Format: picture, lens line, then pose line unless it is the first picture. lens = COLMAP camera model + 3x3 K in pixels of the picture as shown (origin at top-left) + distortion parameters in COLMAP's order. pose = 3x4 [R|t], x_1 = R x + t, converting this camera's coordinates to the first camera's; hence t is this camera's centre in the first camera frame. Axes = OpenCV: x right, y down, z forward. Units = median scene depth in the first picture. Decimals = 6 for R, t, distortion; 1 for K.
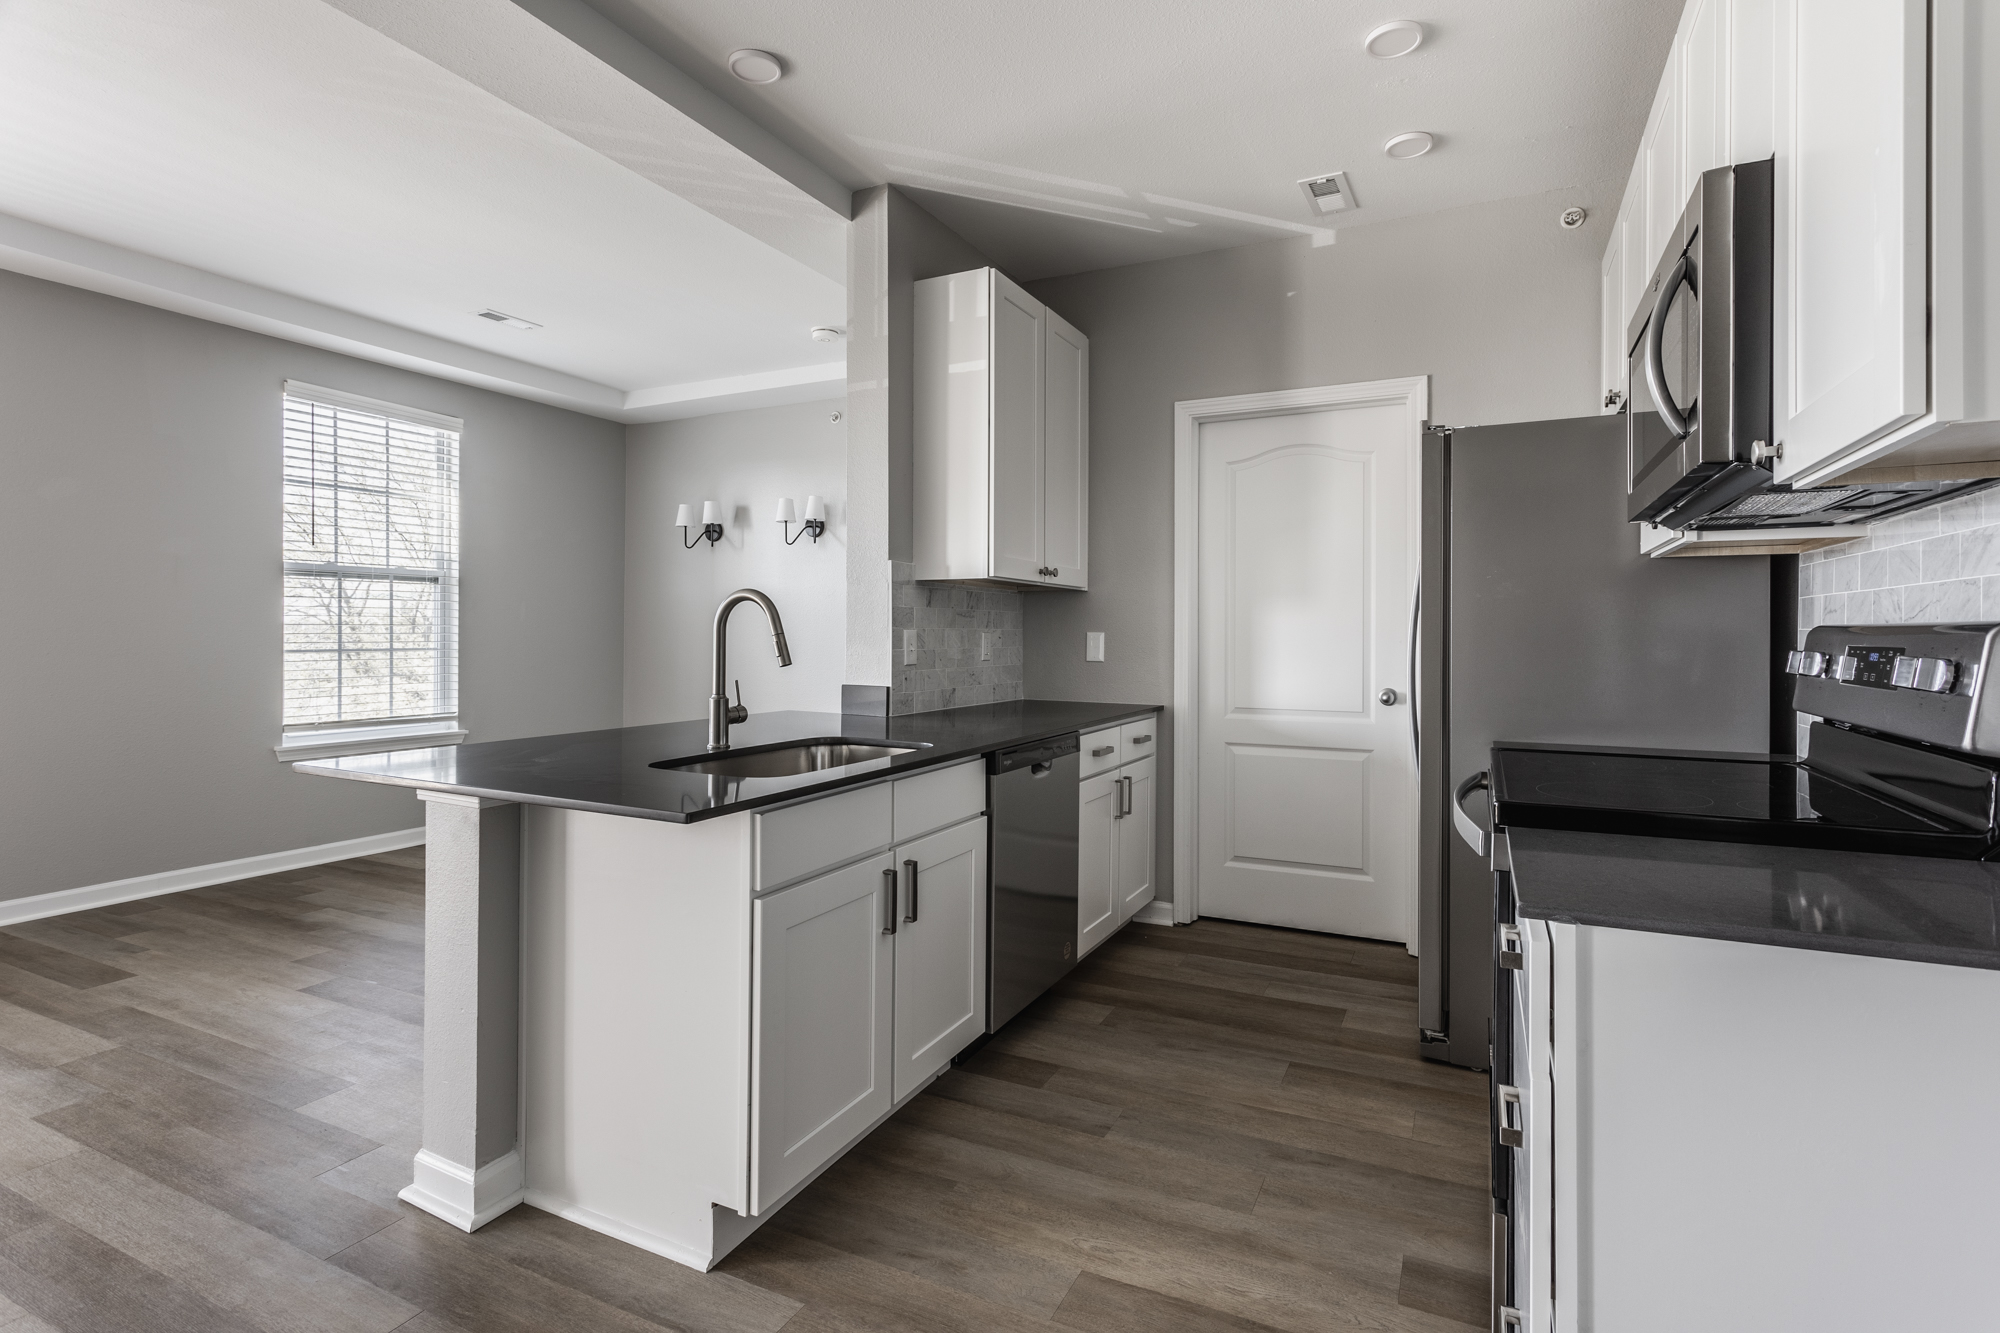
lens RADIAL K [[957.8, 0, 1013.9], [0, 957.8, 638.4], [0, 0, 1]] dist [0.007862, -0.001111]
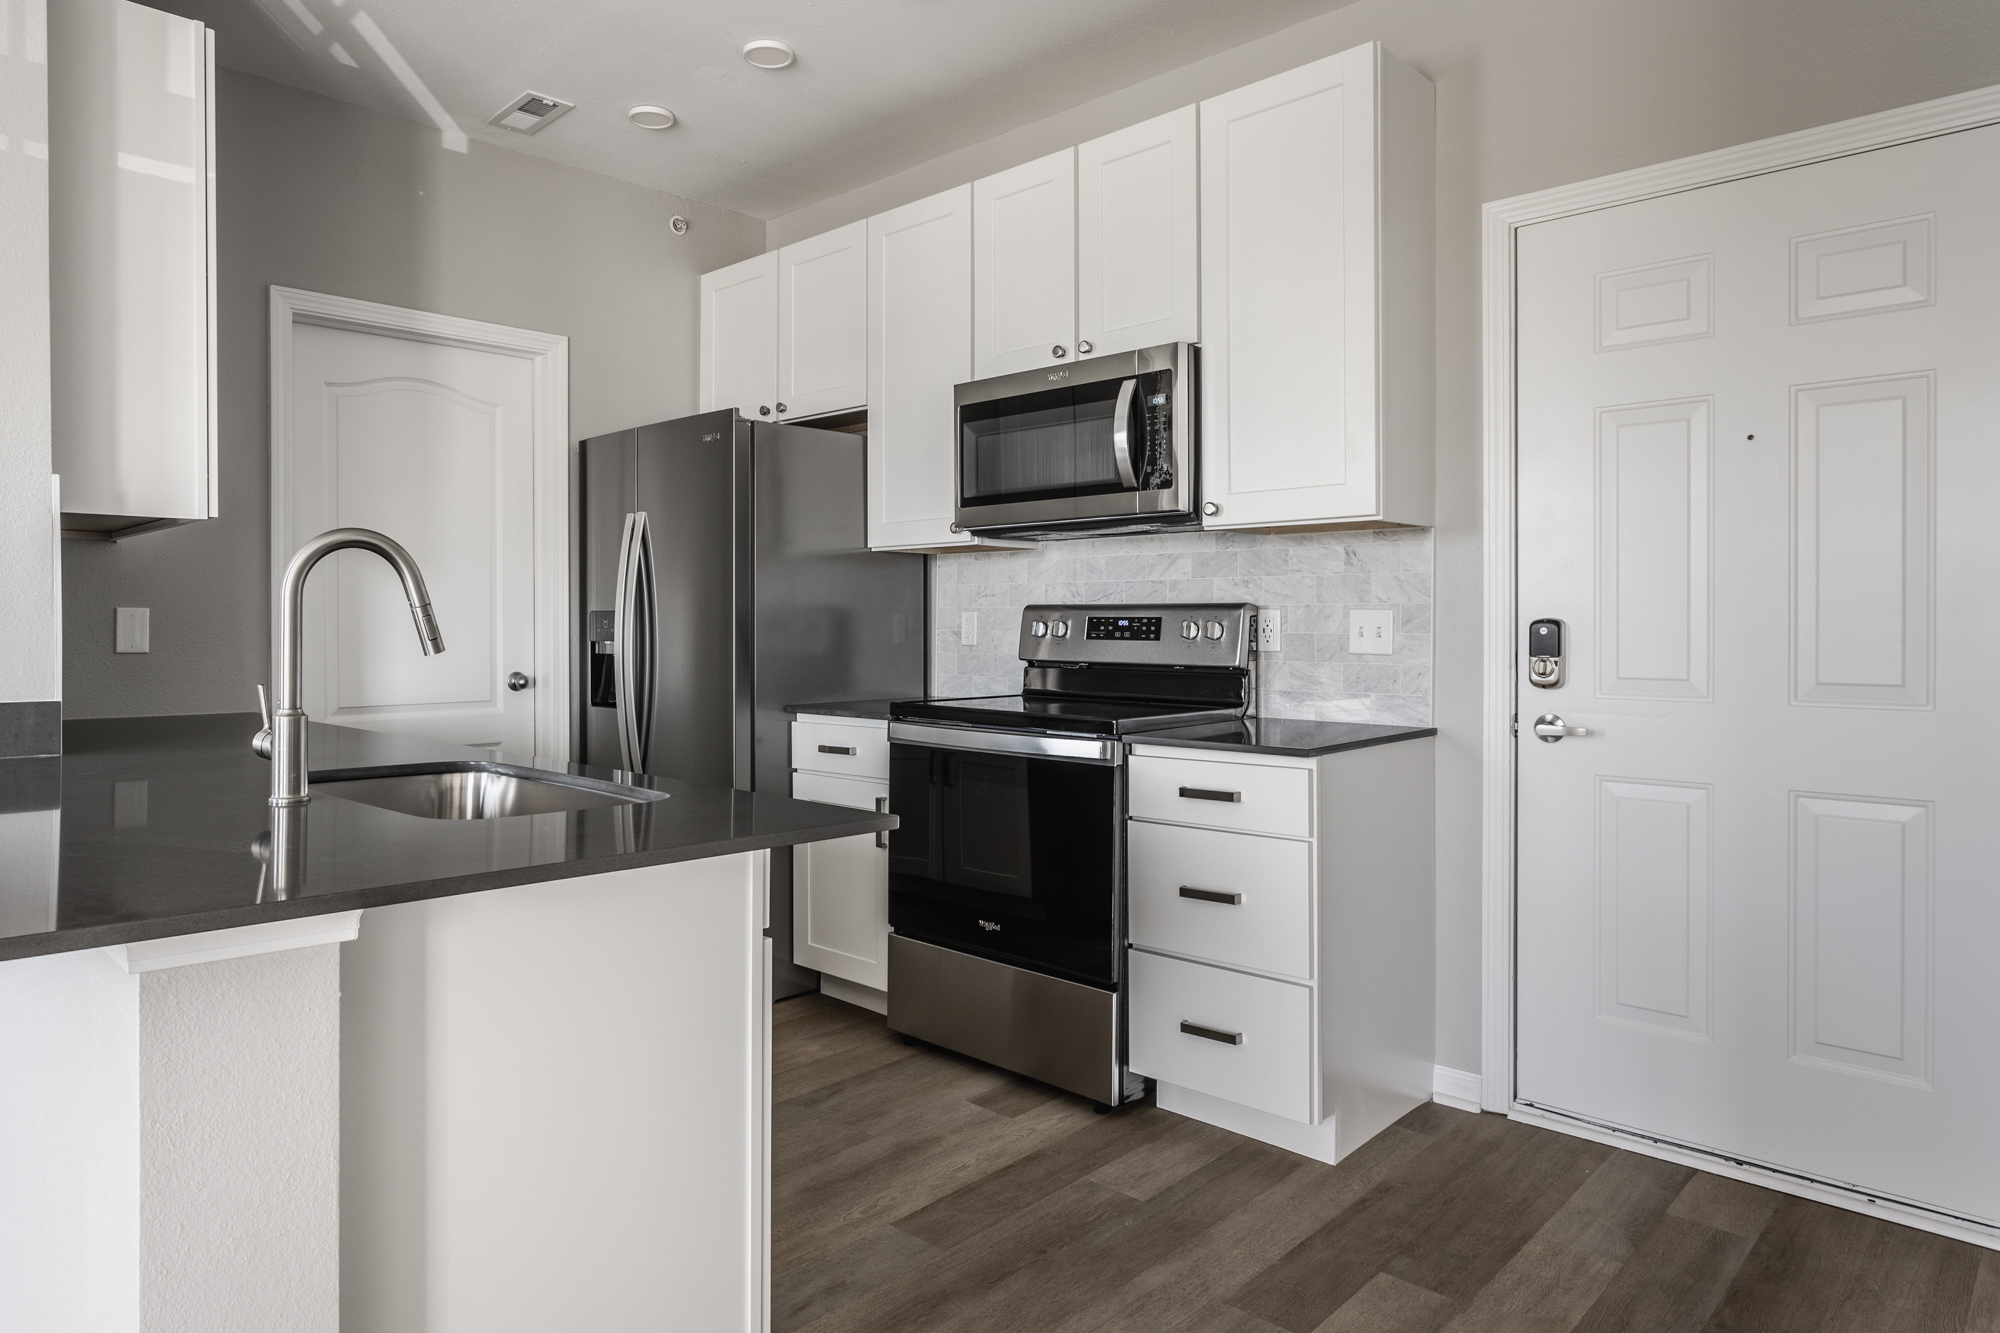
lens RADIAL K [[1228.4, 0, 917.0], [0, 1228.4, 630.3], [0, 0, 1]] dist [-0.017243, 0.002578]
pose [[0.331254, -0.009813, 0.943491, -0.511154], [0.004399, 0.999951, 0.008856, 0.004362], [-0.943531, 0.001217, 0.331281, 0.238872]]
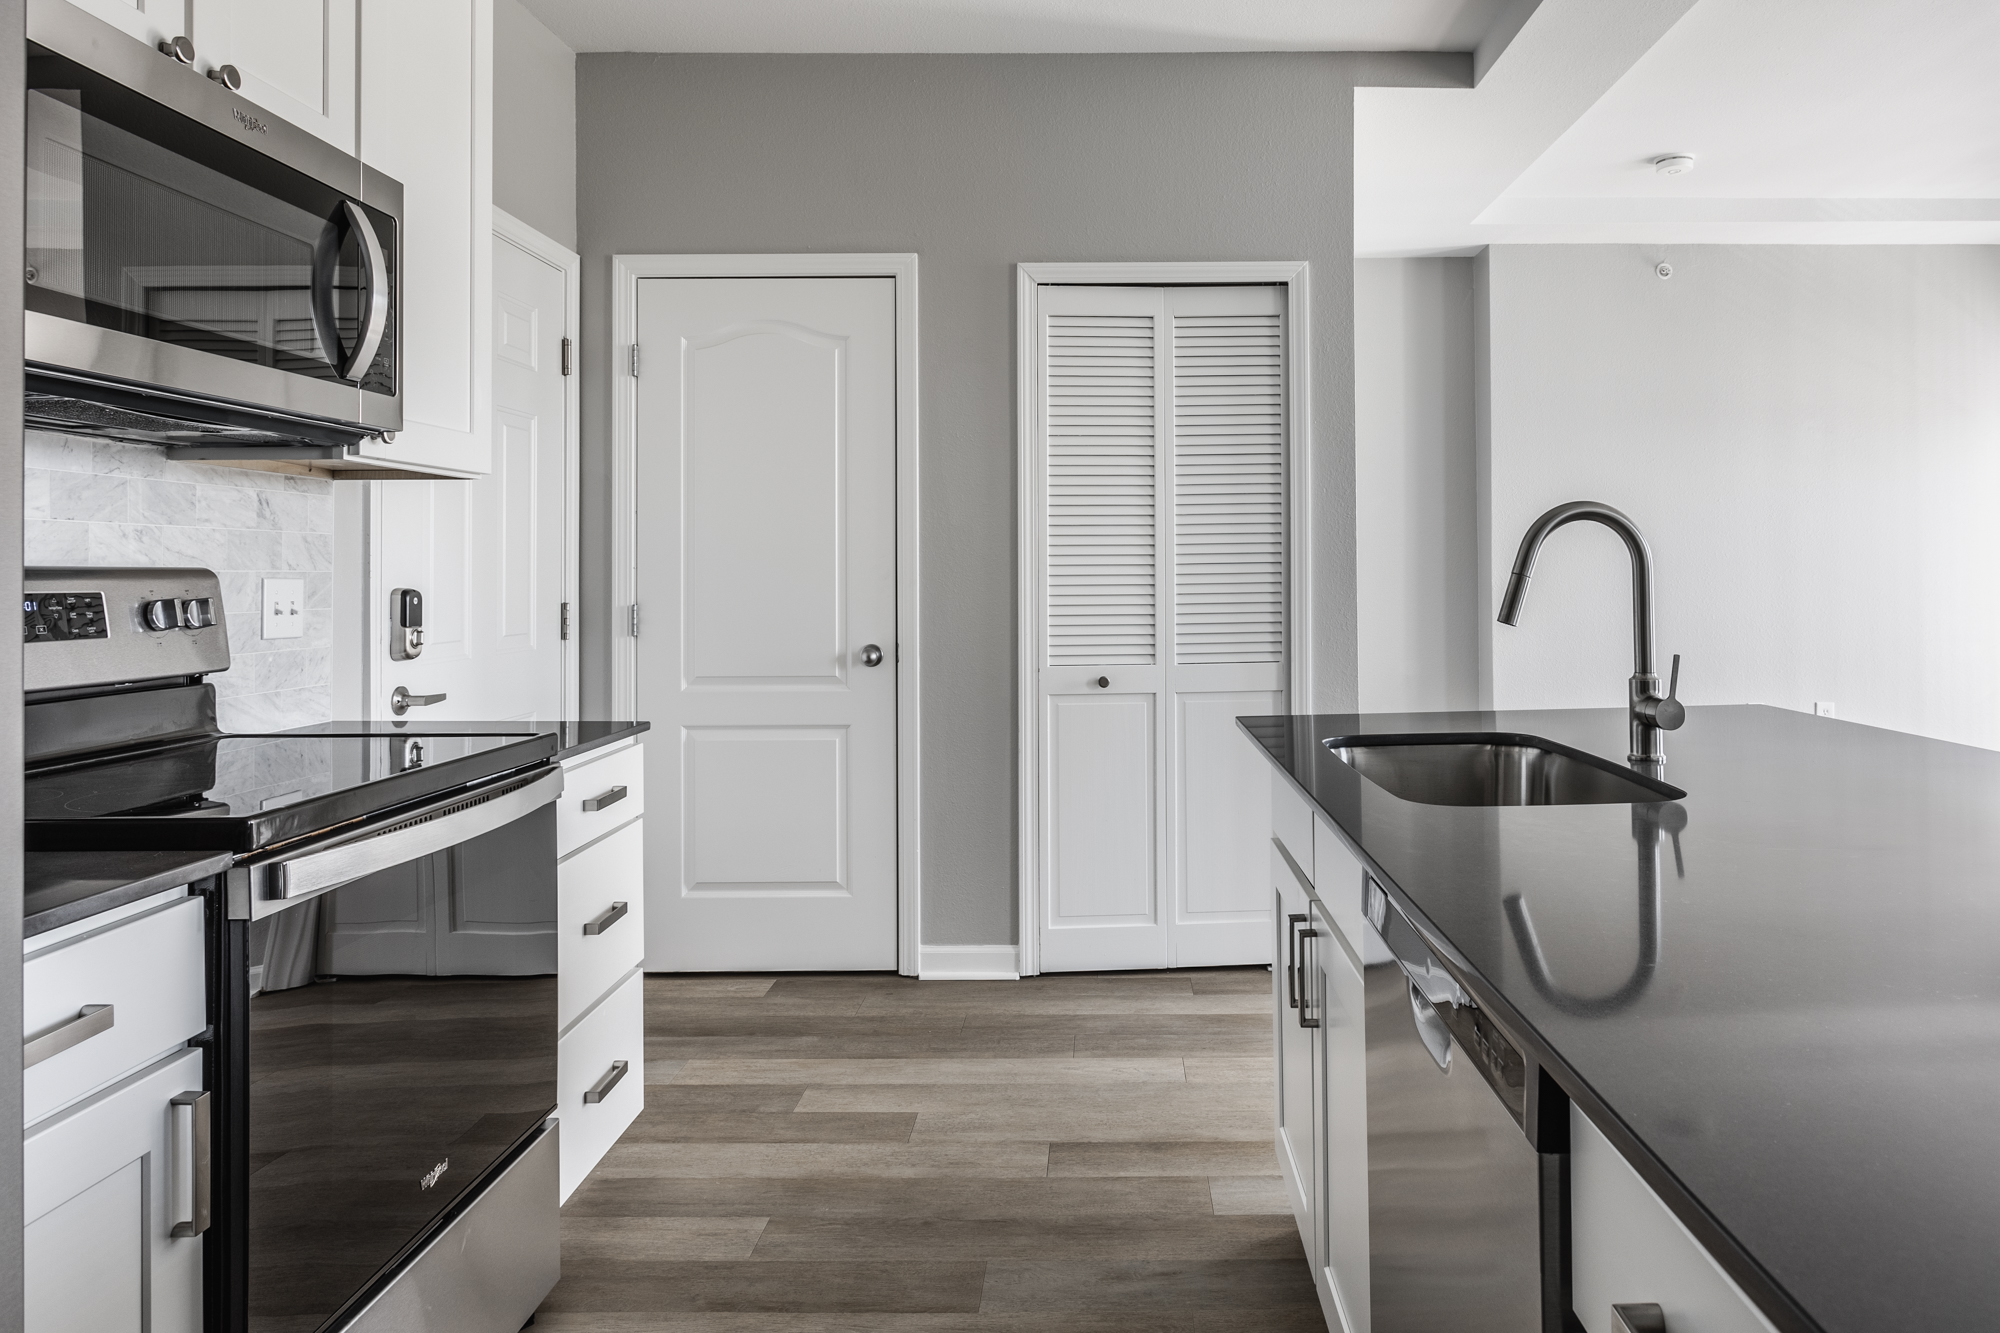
lens RADIAL K [[1233.5, 0, 1121.7], [0, 1233.5, 558.6], [0, 0, 1]] dist [-0.001725, -0.000272]
pose [[-0.899767, -0.002530, -0.436364, 0.195322], [0.001736, 0.999955, -0.009377, -0.003958], [0.436368, -0.009195, -0.899721, 0.915062]]
